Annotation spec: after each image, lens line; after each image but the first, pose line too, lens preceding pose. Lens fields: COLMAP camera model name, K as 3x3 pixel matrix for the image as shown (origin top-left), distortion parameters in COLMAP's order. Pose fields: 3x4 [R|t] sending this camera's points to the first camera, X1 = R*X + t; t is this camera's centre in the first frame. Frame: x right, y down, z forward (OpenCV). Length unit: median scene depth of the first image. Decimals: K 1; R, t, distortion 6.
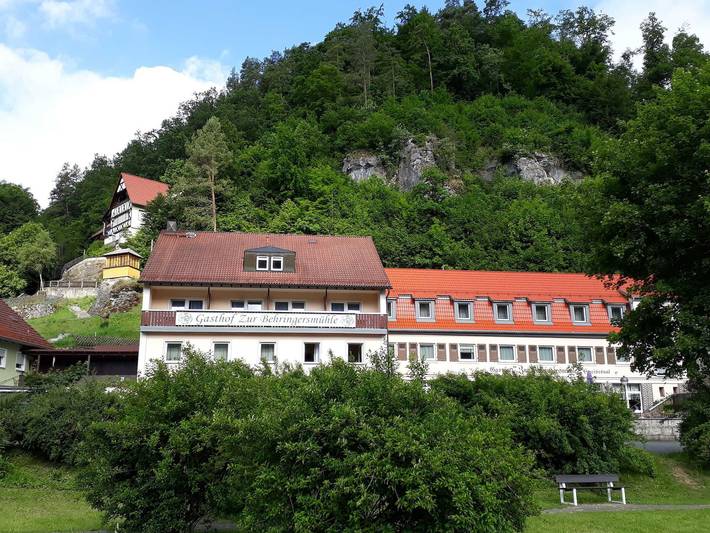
lens RADIAL K [[698.1, 0, 355.0], [0, 698.1, 266.5], [0, 0, 1]] dist [0.130394, -0.396201]
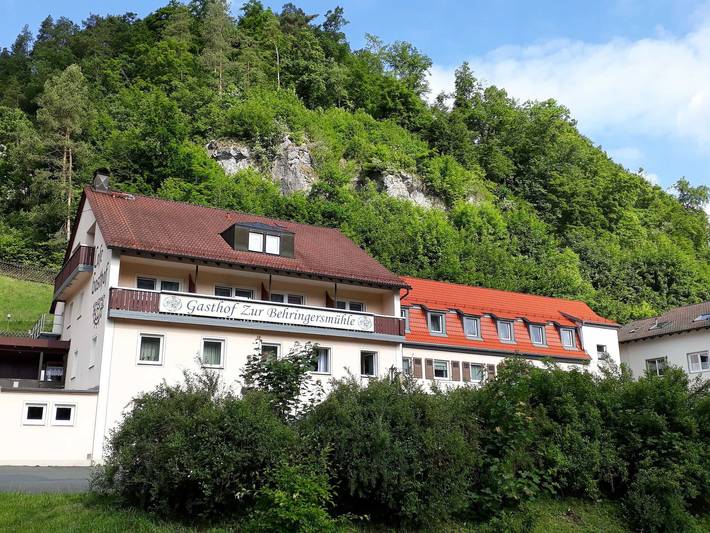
lens RADIAL K [[698.1, 0, 355.0], [0, 698.1, 266.5], [0, 0, 1]] dist [0.130394, -0.396201]
pose [[0.920164, 0.099471, 0.378687, -0.189933], [-0.086108, 0.994922, -0.052108, 0.031331], [-0.381947, 0.015340, 0.924057, 0.141960]]
